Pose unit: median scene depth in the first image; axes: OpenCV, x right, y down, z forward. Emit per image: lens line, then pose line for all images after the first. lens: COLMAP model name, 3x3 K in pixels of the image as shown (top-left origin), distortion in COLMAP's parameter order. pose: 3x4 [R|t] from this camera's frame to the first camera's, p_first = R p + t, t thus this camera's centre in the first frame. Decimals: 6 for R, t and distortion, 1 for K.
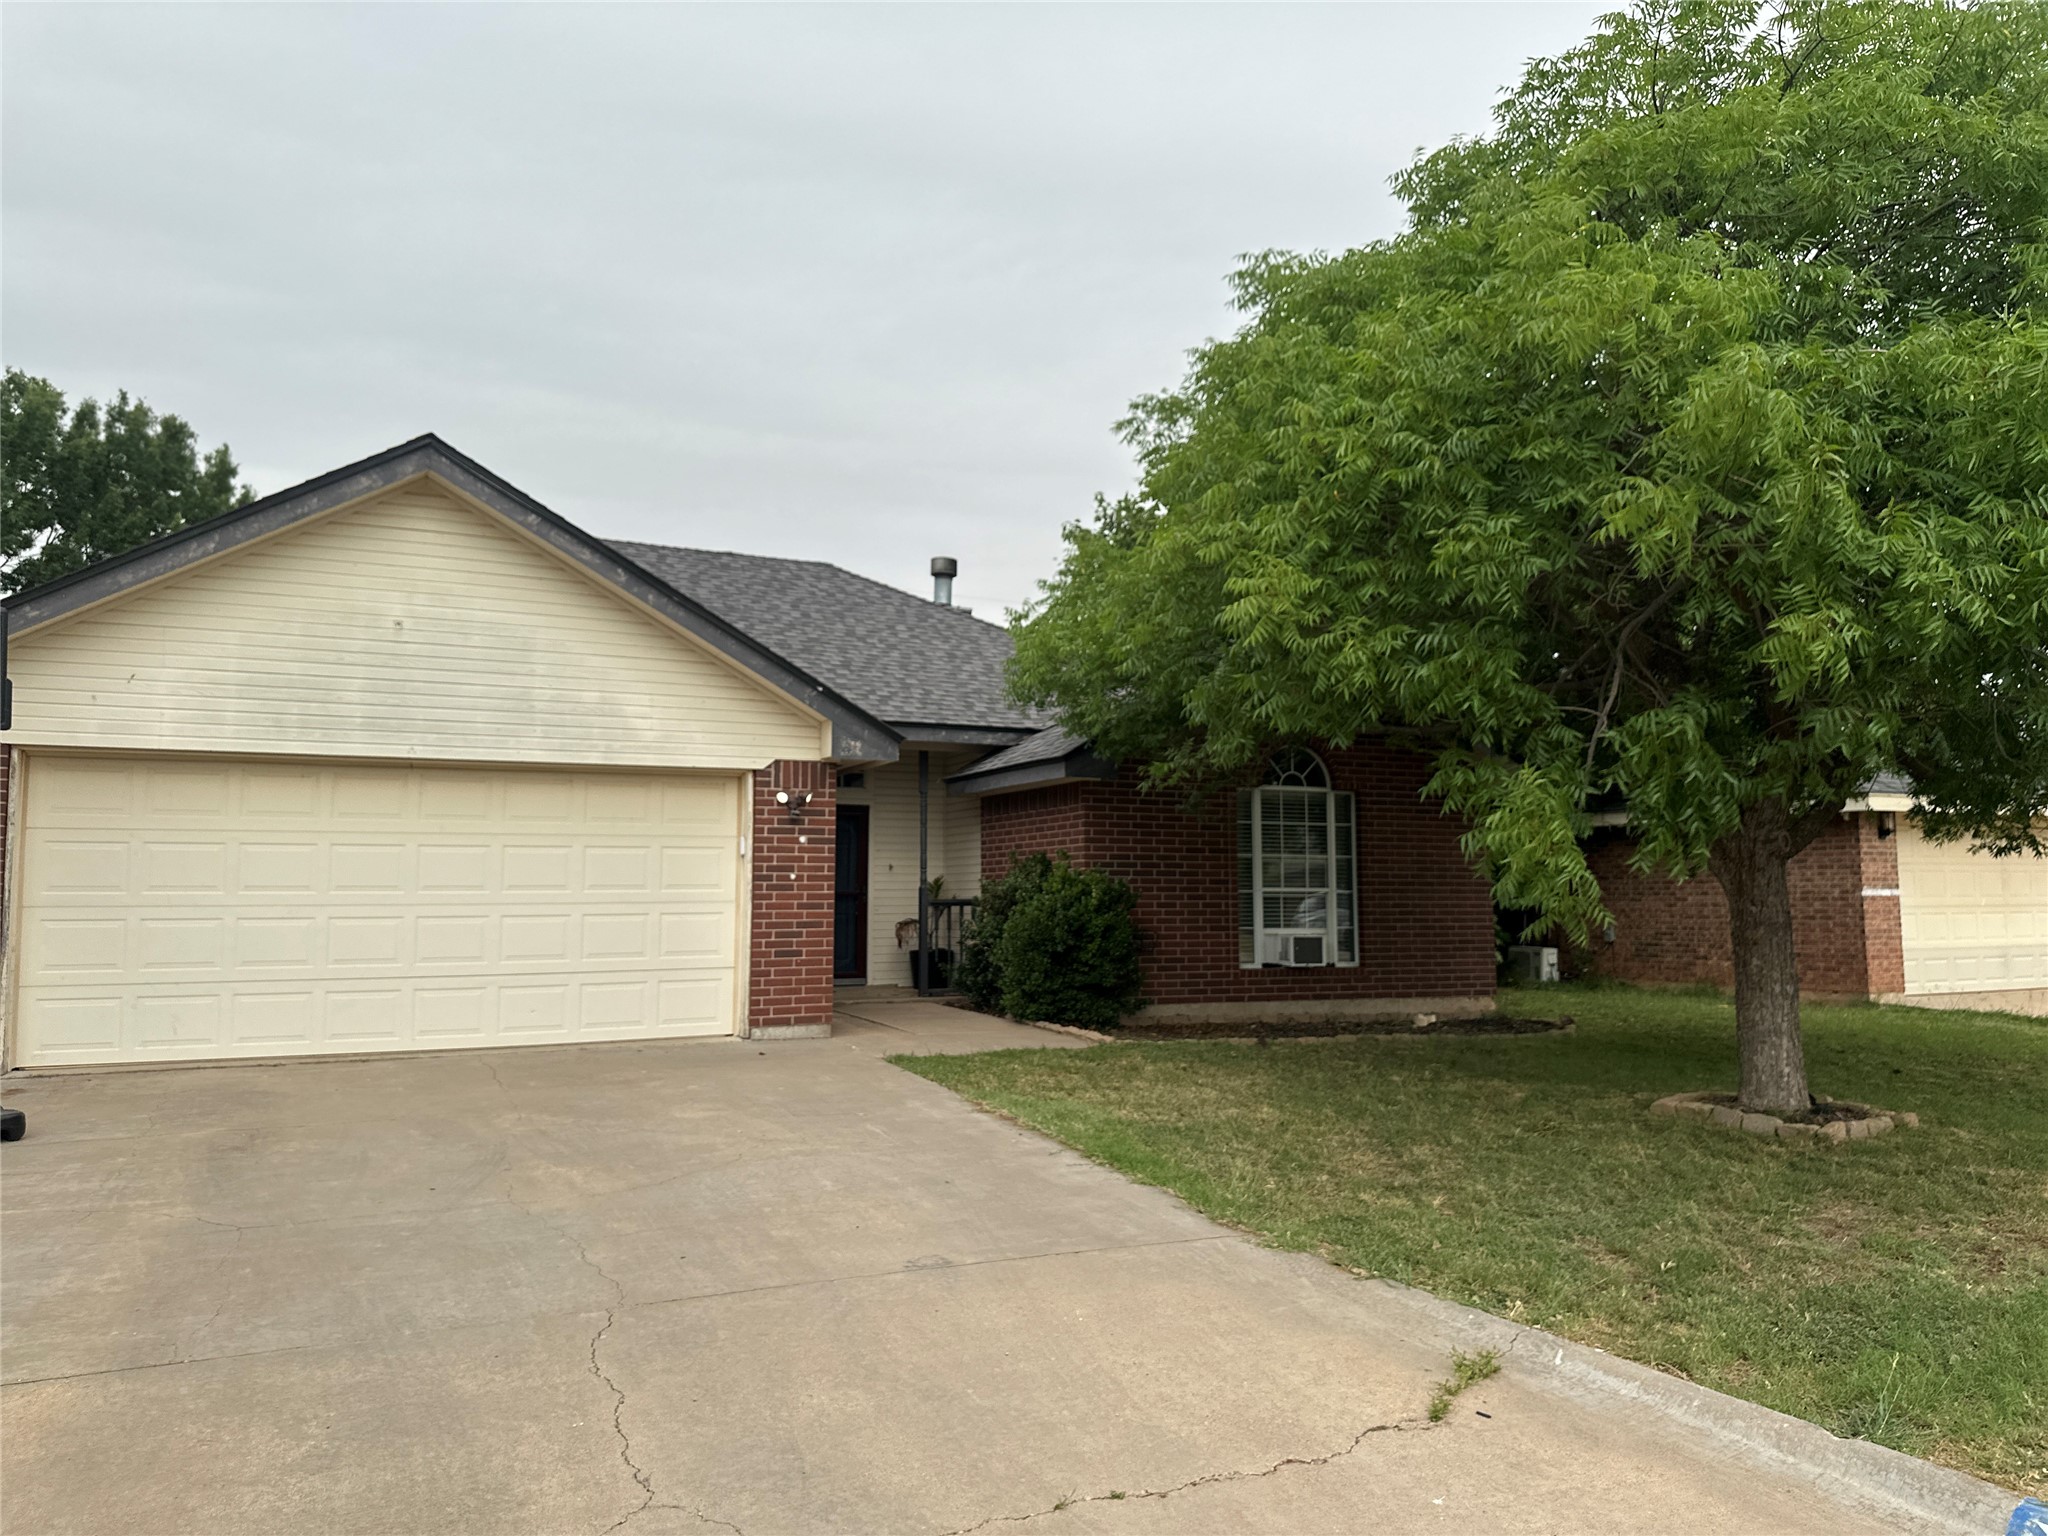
lens RADIAL K [[1439.6, 0, 1033.2], [0, 1439.6, 774.3], [0, 0, 1]] dist [0.184800, -0.371642]
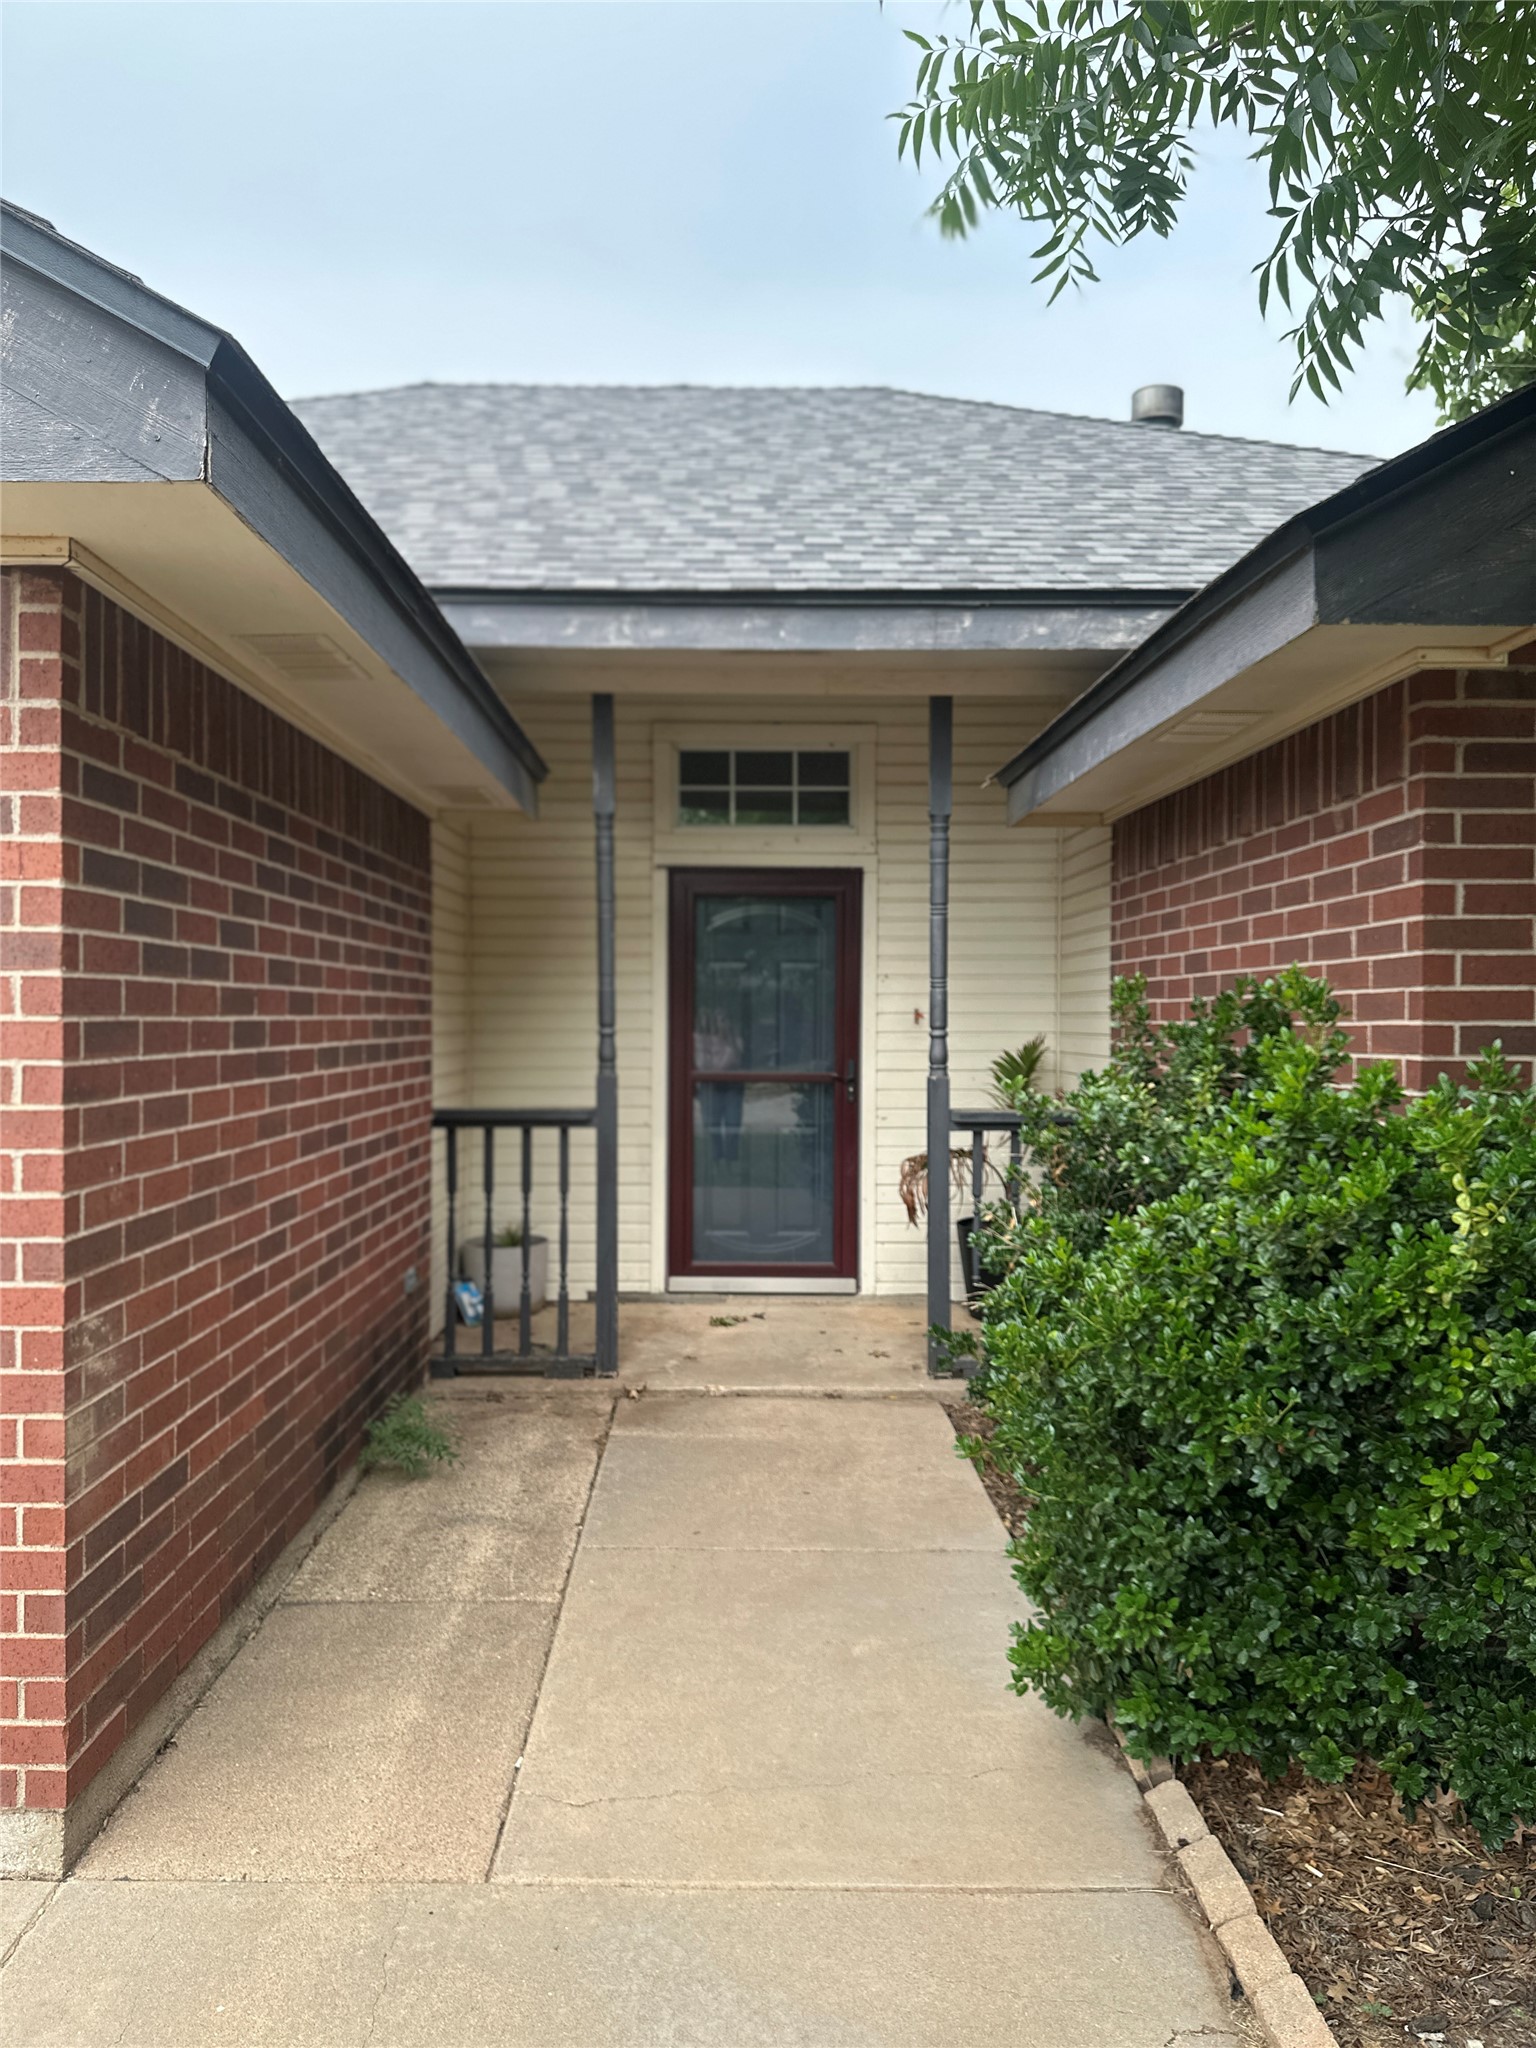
lens RADIAL K [[1440.0, 0, 756.7], [0, 1440.0, 1033.4], [0, 0, 1]] dist [0.181009, -0.383742]
pose [[0.913819, 0.008362, -0.406036, 0.033487], [0.031472, 0.995323, 0.091328, 0.036810], [0.404901, -0.096236, 0.909282, 0.741918]]
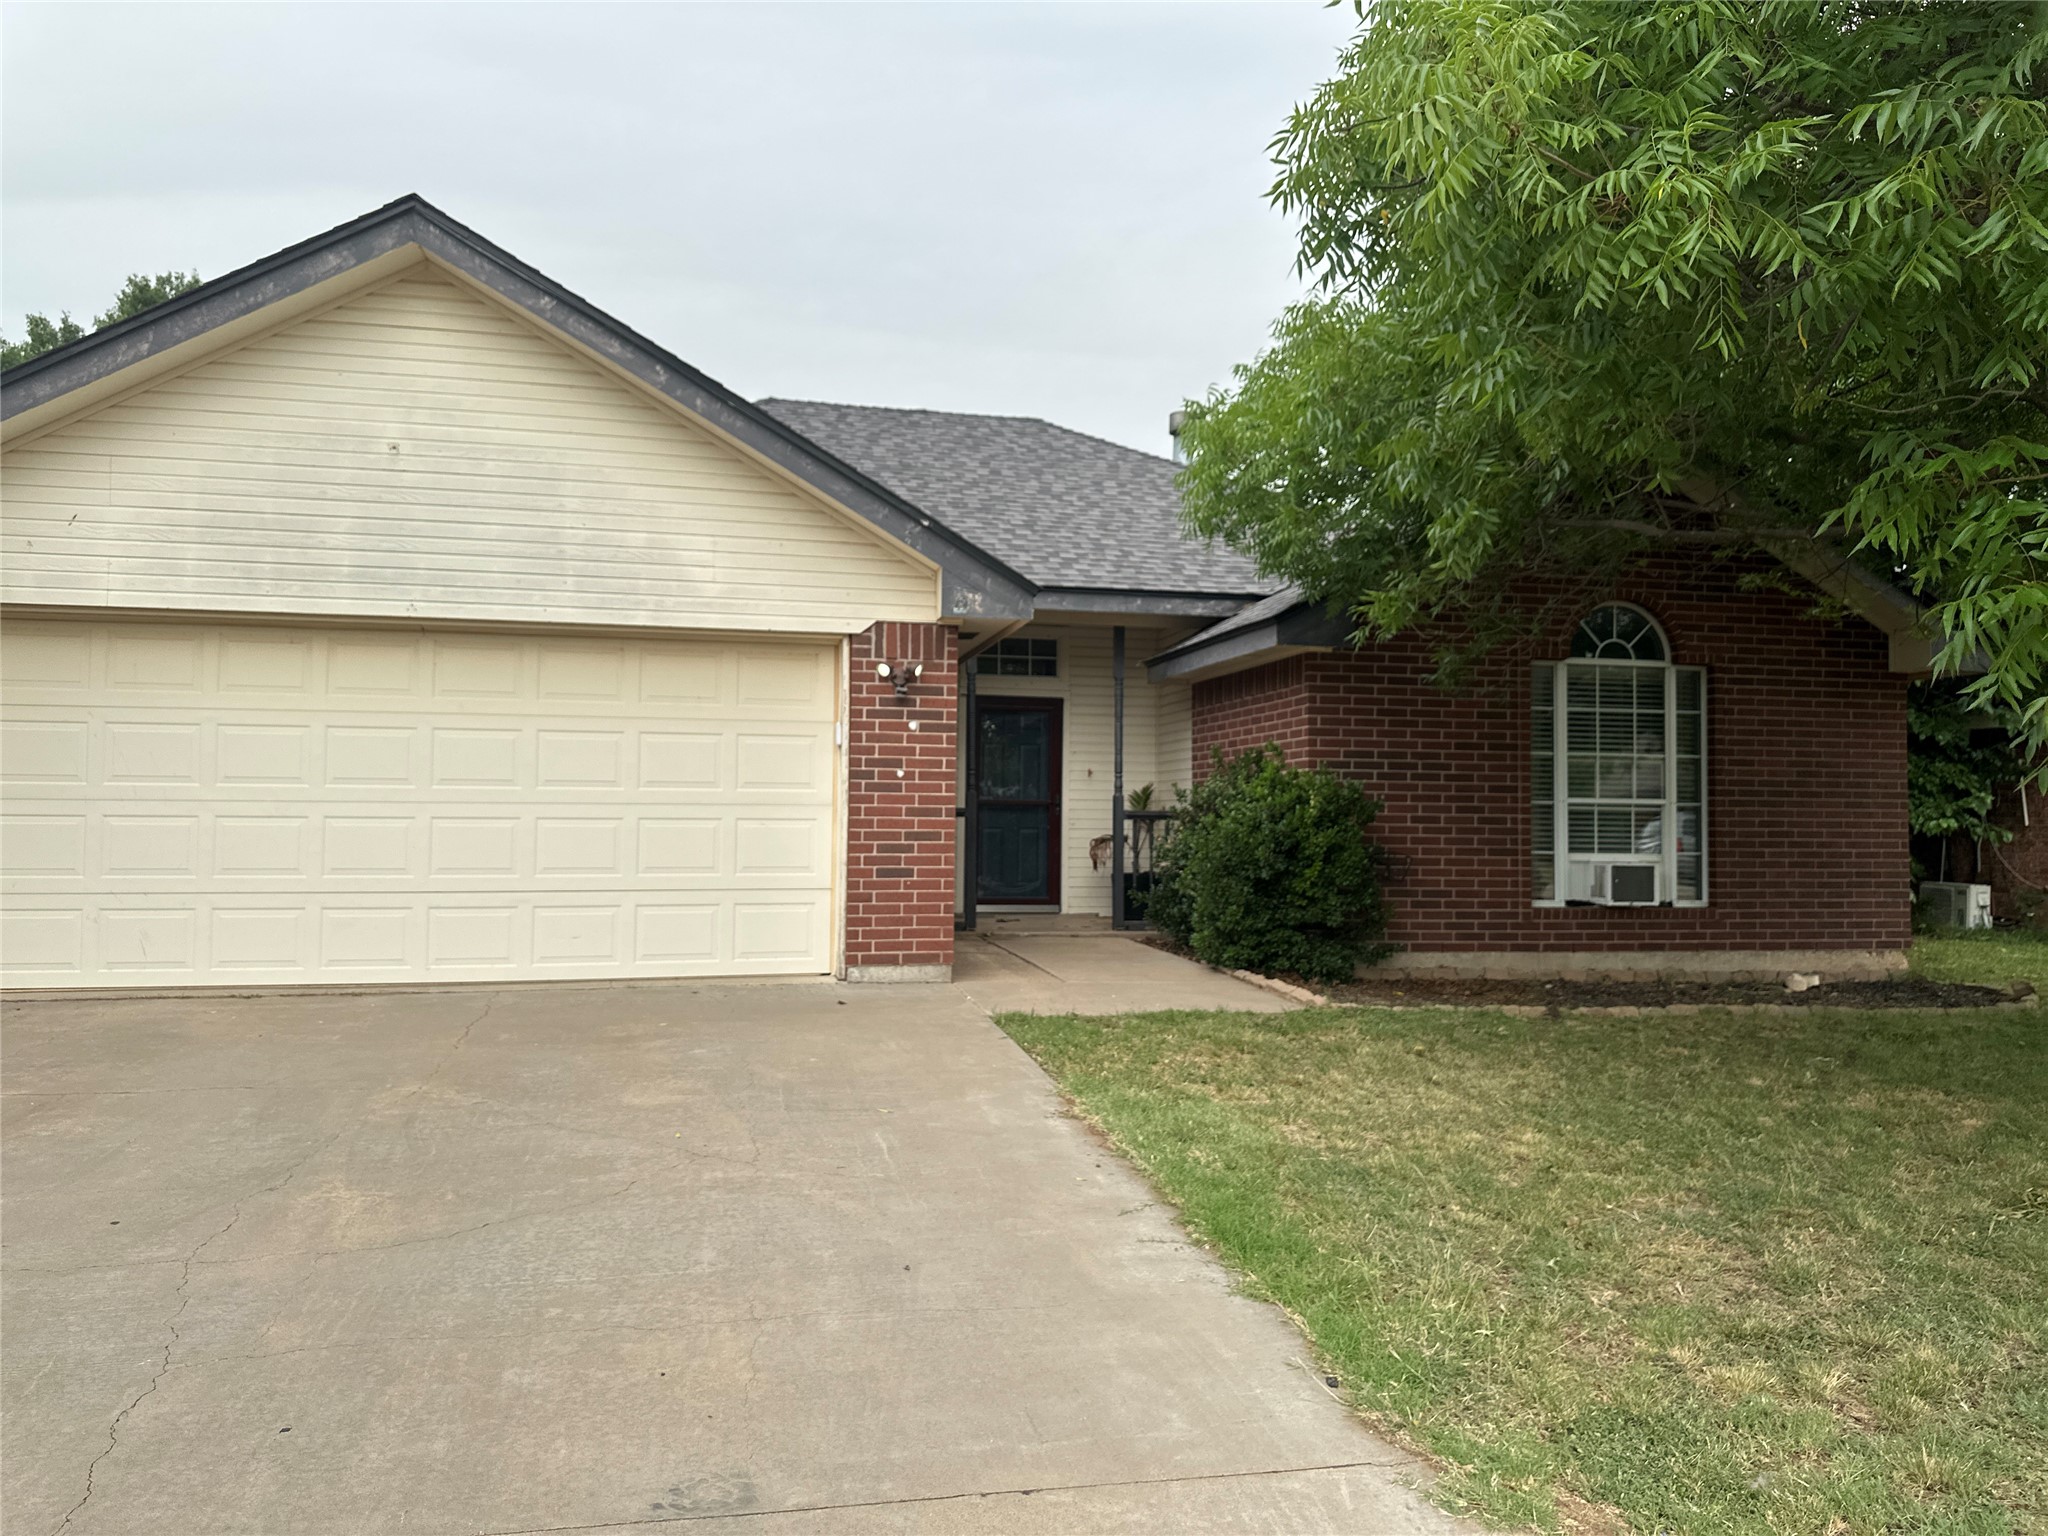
lens RADIAL K [[1440.0, 0, 1024.0], [0, 1440.0, 768.0], [0, 0, 1]] dist [0.181009, -0.383742]
pose [[0.975027, 0.001970, -0.222080, 0.058521], [0.008551, 0.998886, 0.046401, 0.028252], [0.221924, -0.047141, 0.973924, 0.231545]]
